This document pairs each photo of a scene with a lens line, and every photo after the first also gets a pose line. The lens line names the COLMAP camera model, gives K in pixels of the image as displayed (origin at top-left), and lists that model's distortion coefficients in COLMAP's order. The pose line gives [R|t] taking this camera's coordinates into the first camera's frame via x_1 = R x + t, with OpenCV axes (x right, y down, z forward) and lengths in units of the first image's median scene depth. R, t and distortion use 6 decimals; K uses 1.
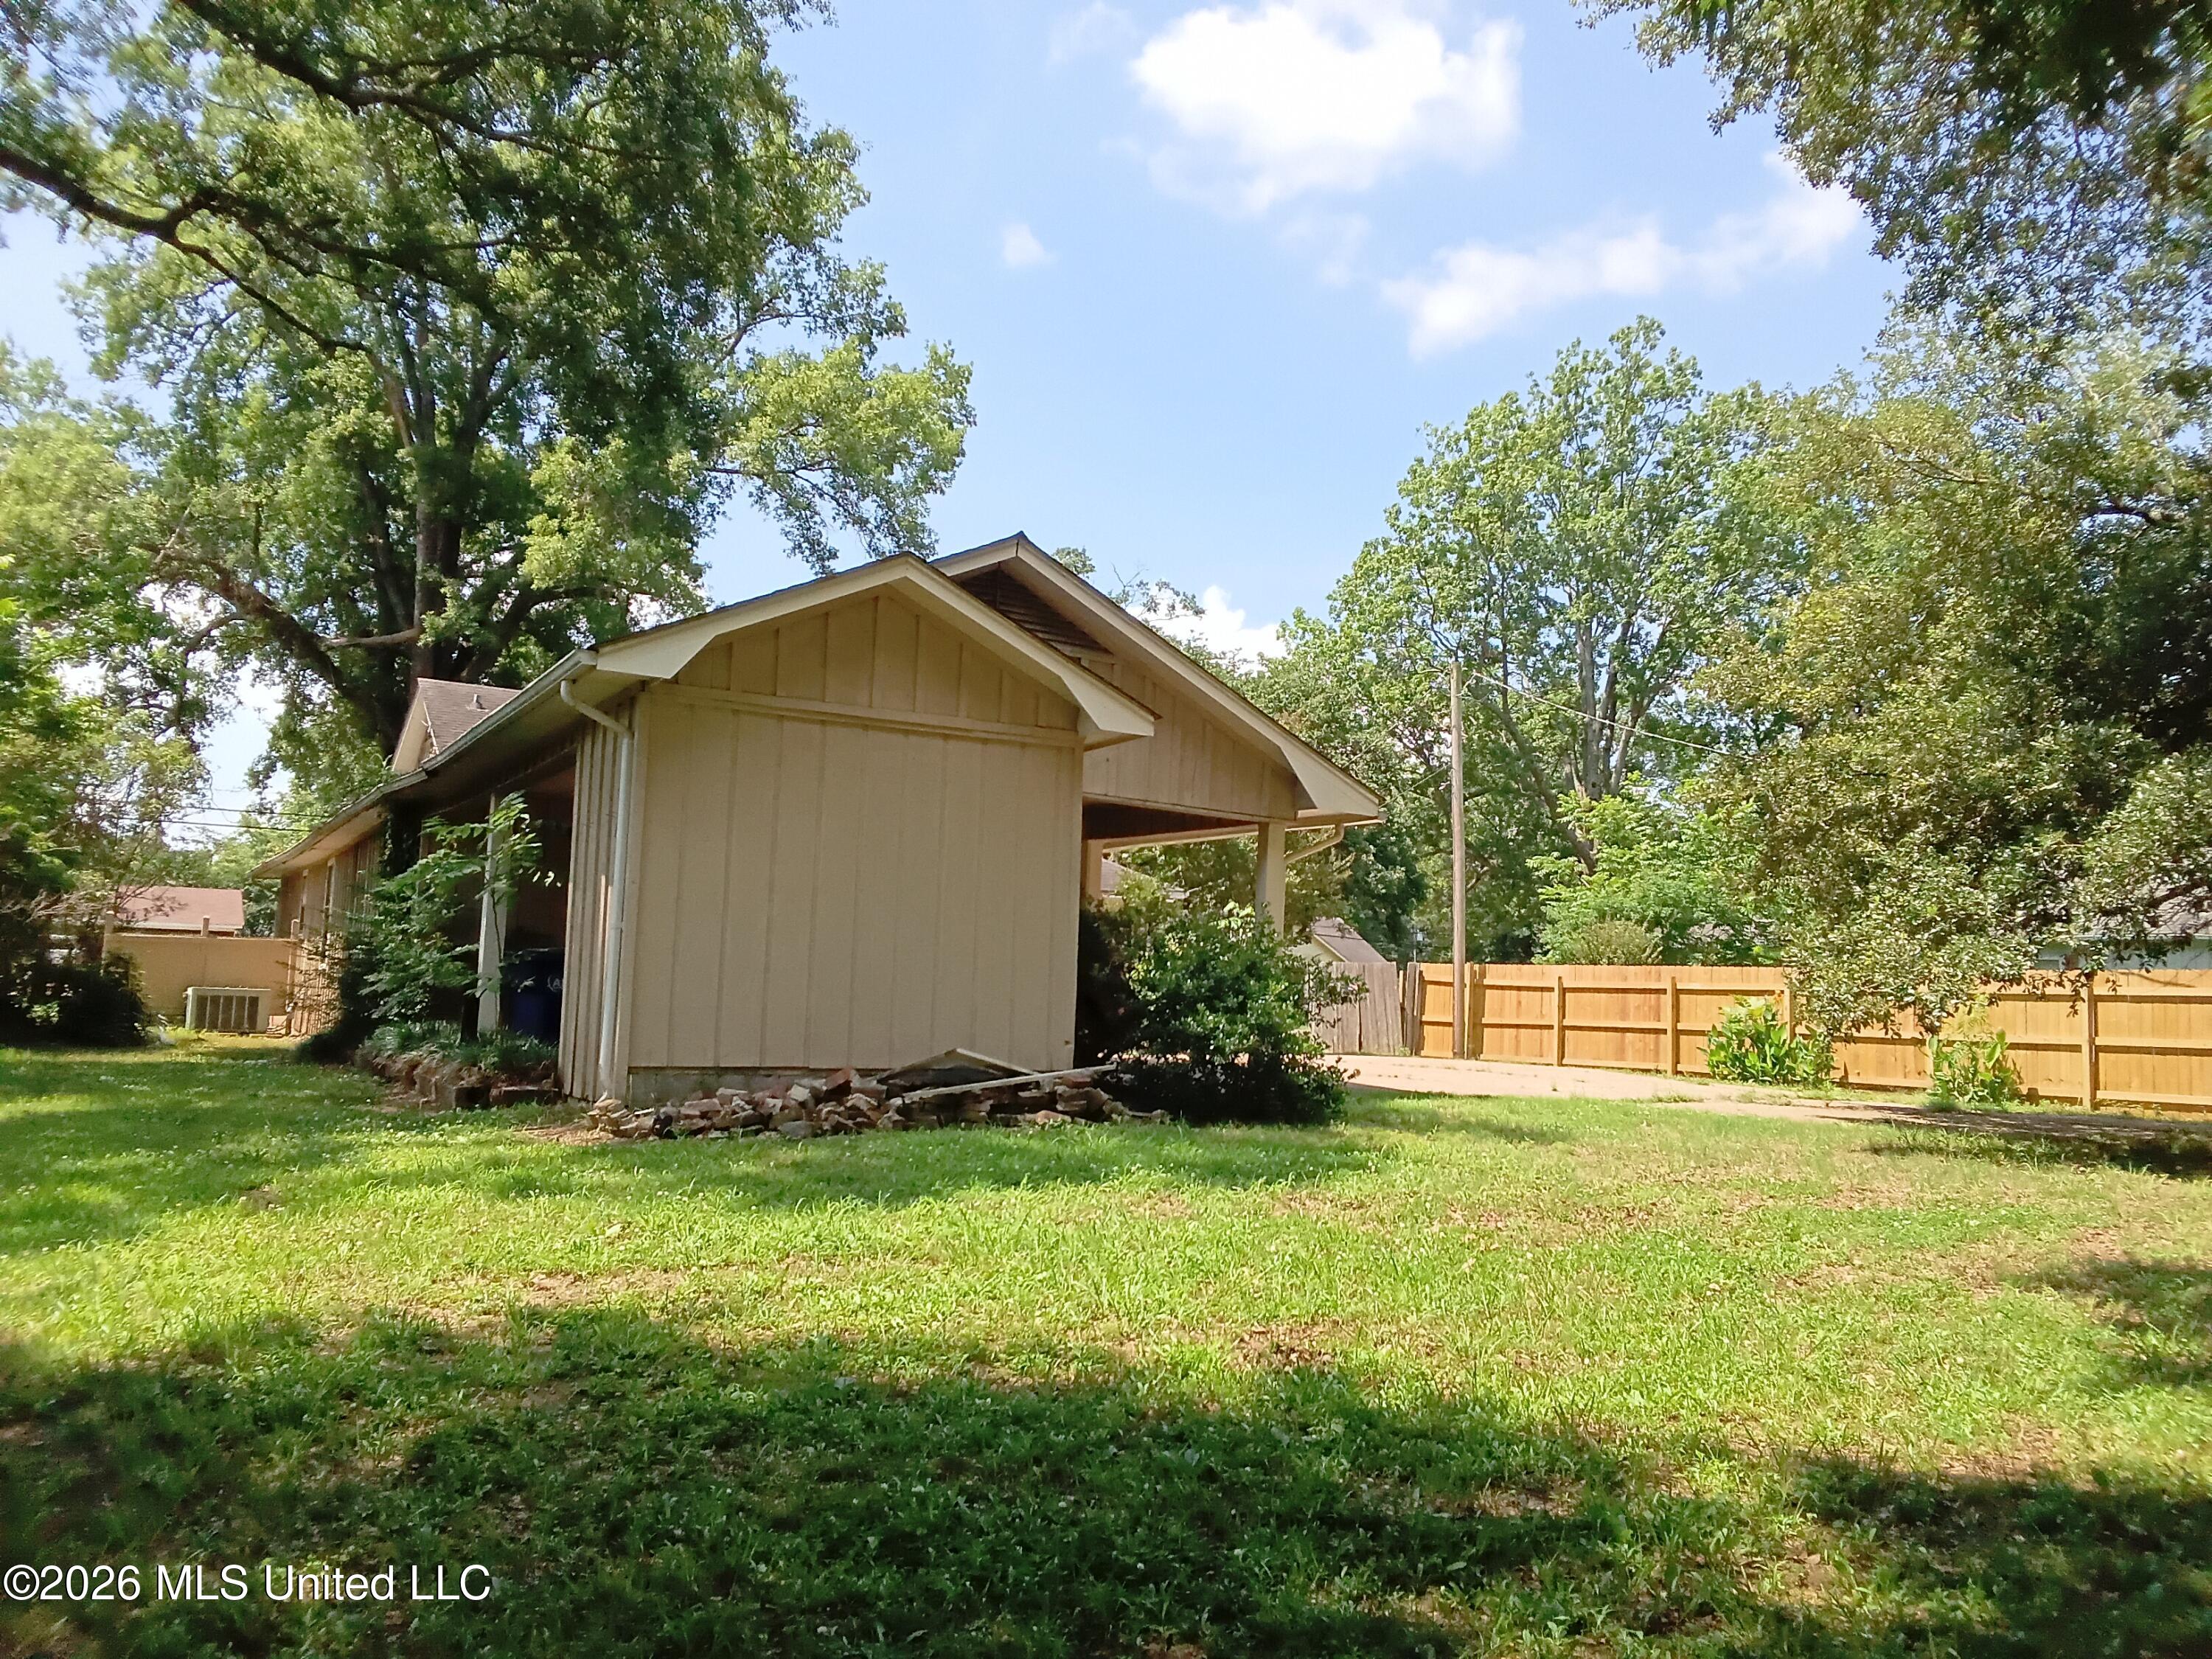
lens RADIAL K [[1755.1, 0, 1113.5], [0, 1755.1, 830.8], [0, 0, 1]] dist [0.084389, -0.137637]
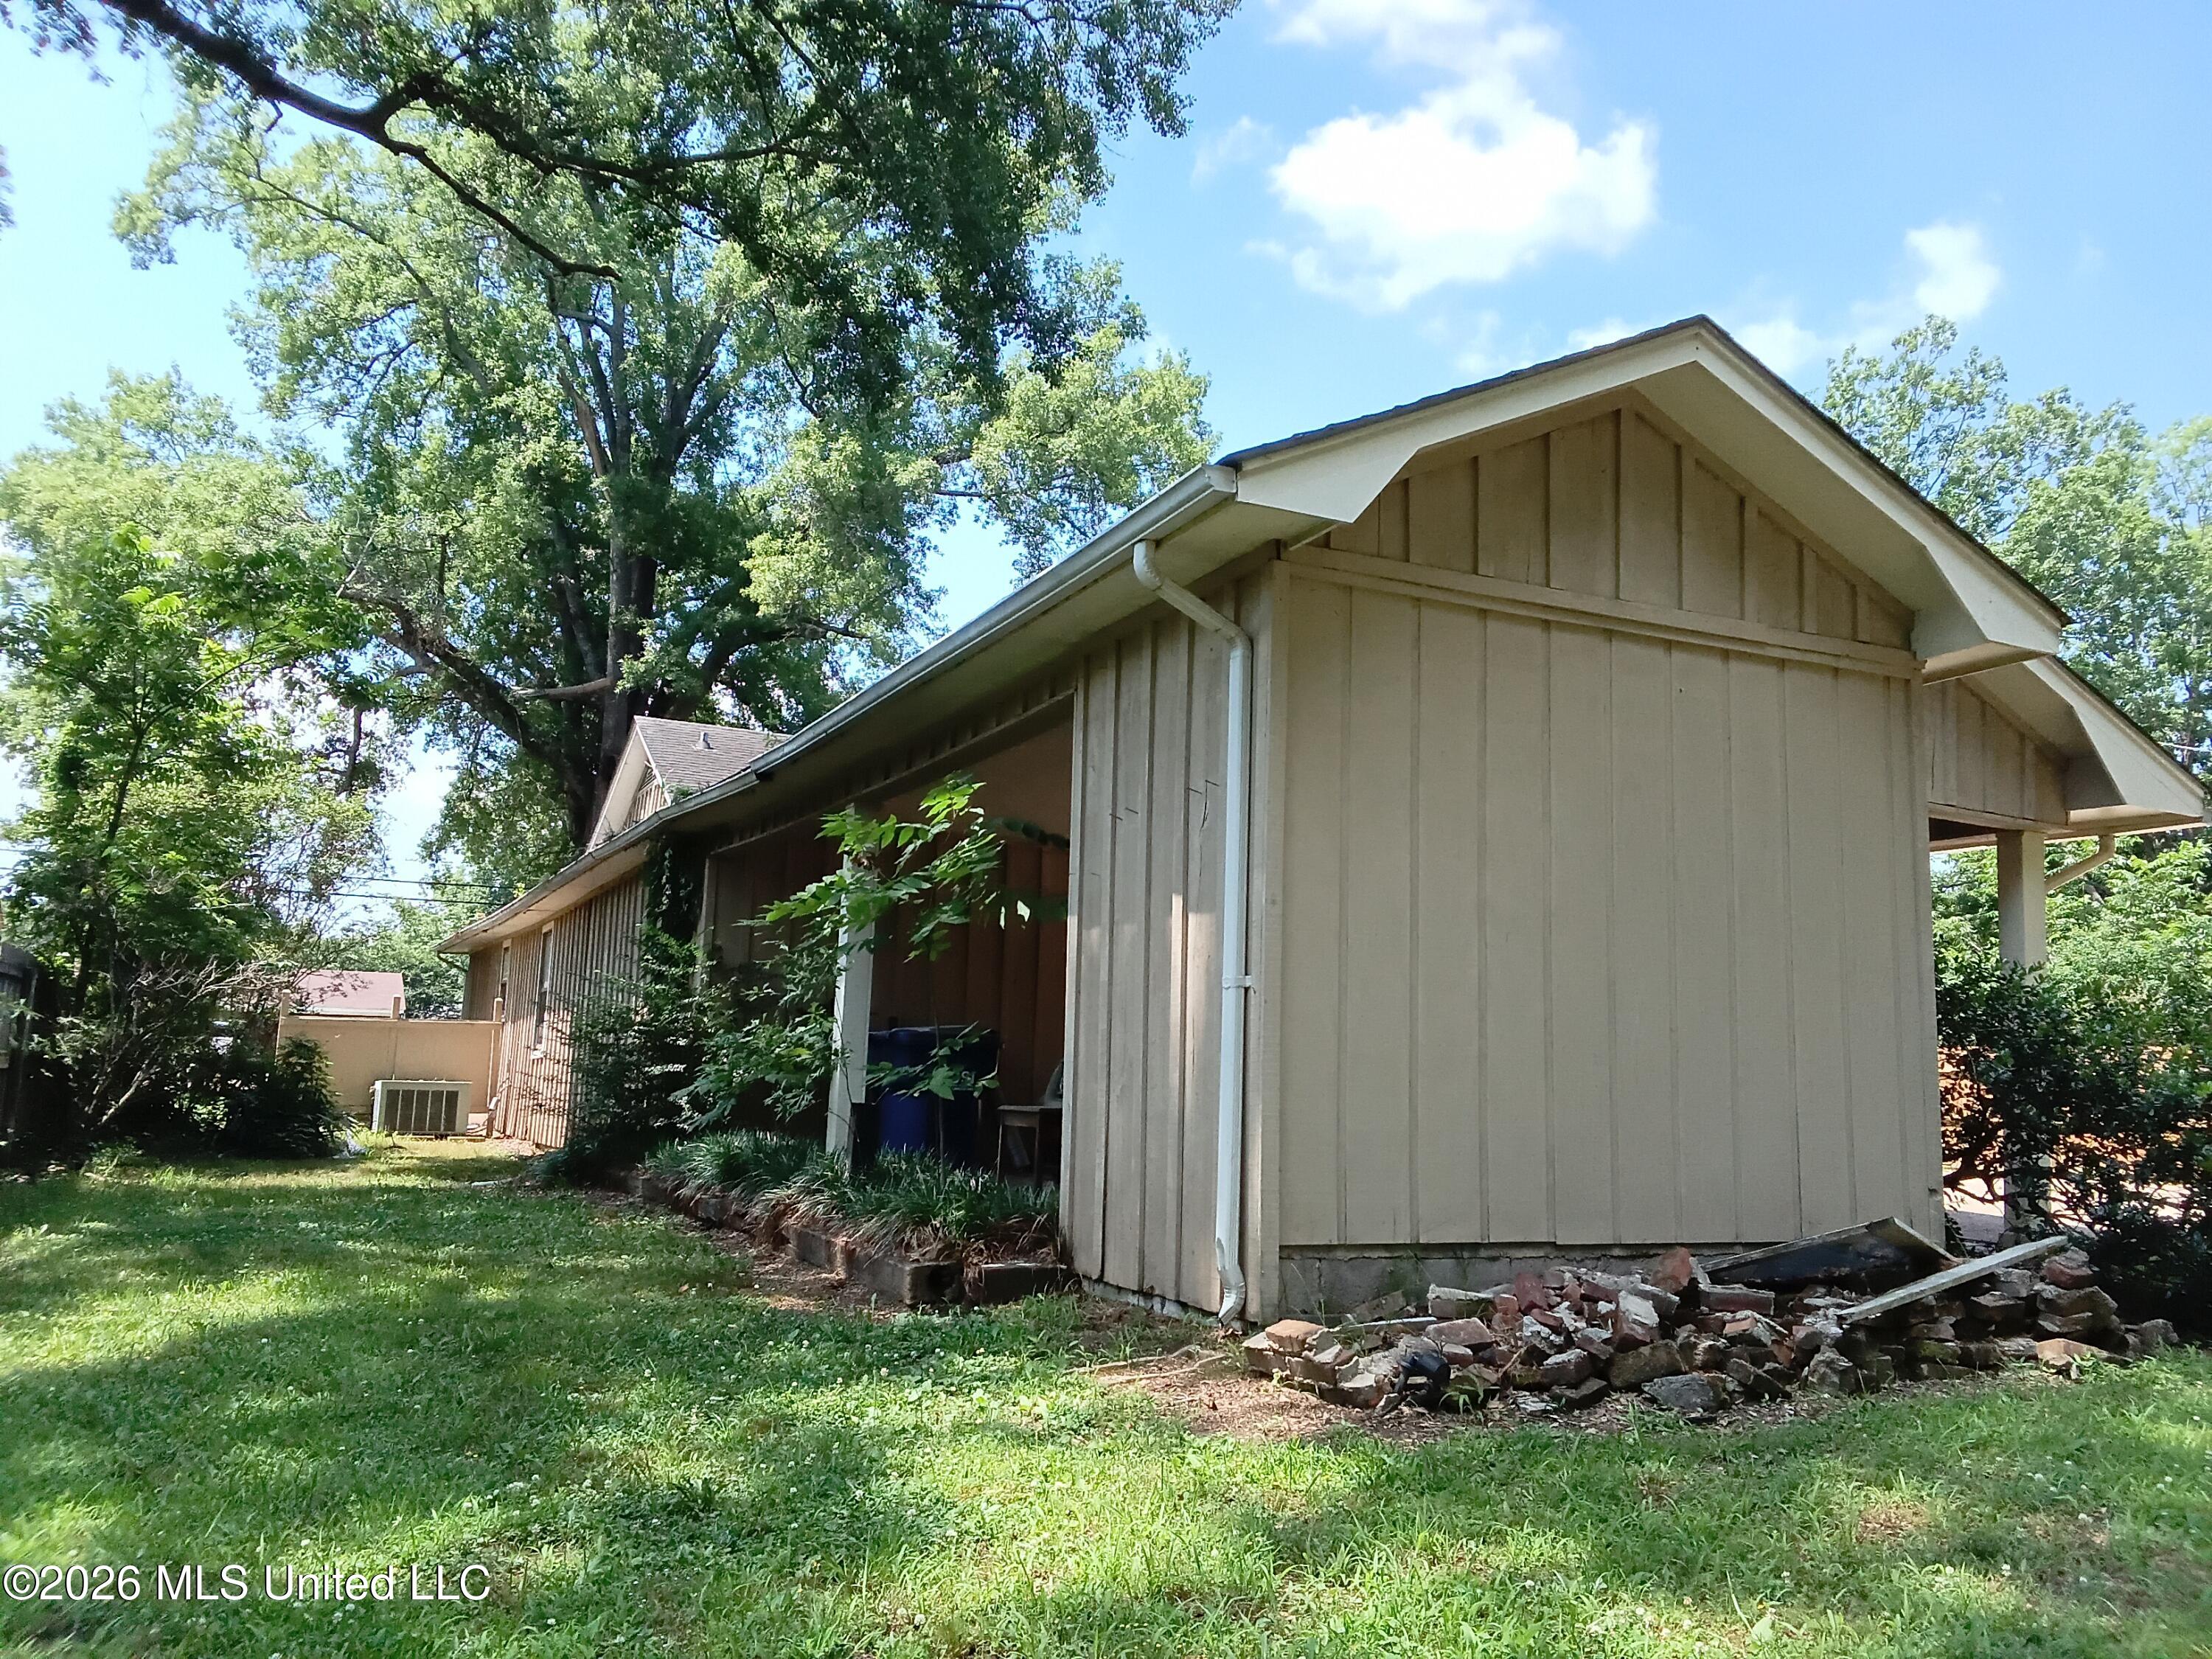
lens RADIAL K [[1741.2, 0, 1103.0], [0, 1741.2, 821.8], [0, 0, 1]] dist [0.085627, -0.140344]
pose [[0.997591, -0.014046, -0.067940, -0.104176], [0.010481, 0.998563, -0.052552, 0.011725], [0.068580, 0.051713, 0.996304, 0.165455]]
